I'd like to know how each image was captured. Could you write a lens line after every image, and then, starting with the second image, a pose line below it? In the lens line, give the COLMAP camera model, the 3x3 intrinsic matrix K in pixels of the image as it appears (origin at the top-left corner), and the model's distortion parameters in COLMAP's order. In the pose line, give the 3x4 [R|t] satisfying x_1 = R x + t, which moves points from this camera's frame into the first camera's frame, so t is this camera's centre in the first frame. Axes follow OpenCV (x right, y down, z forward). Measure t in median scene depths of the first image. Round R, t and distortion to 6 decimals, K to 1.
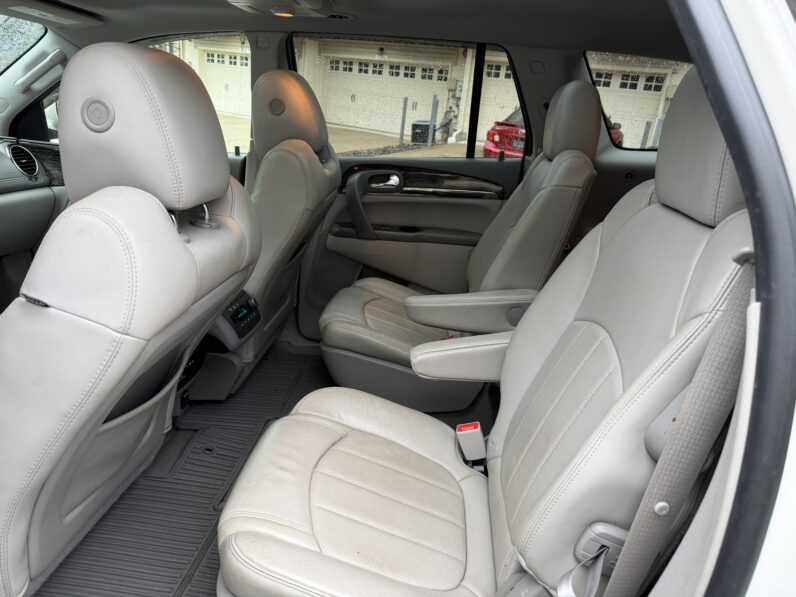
lens RADIAL K [[568.1, 0, 389.0], [0, 568.1, 301.7], [0, 0, 1]] dist [0.100060, -0.142942]
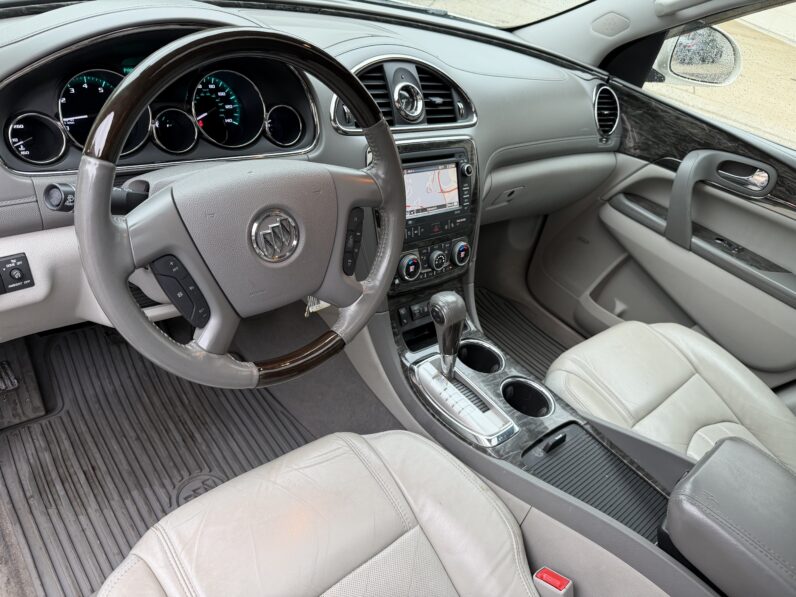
lens RADIAL K [[568.1, 0, 392.4], [0, 568.1, 296.7], [0, 0, 1]] dist [0.055805, -0.062775]
pose [[0.713328, 0.476860, -0.513583, -0.358312], [-0.387733, 0.878979, 0.277596, -0.141561], [0.583803, 0.001116, 0.811895, 0.286391]]
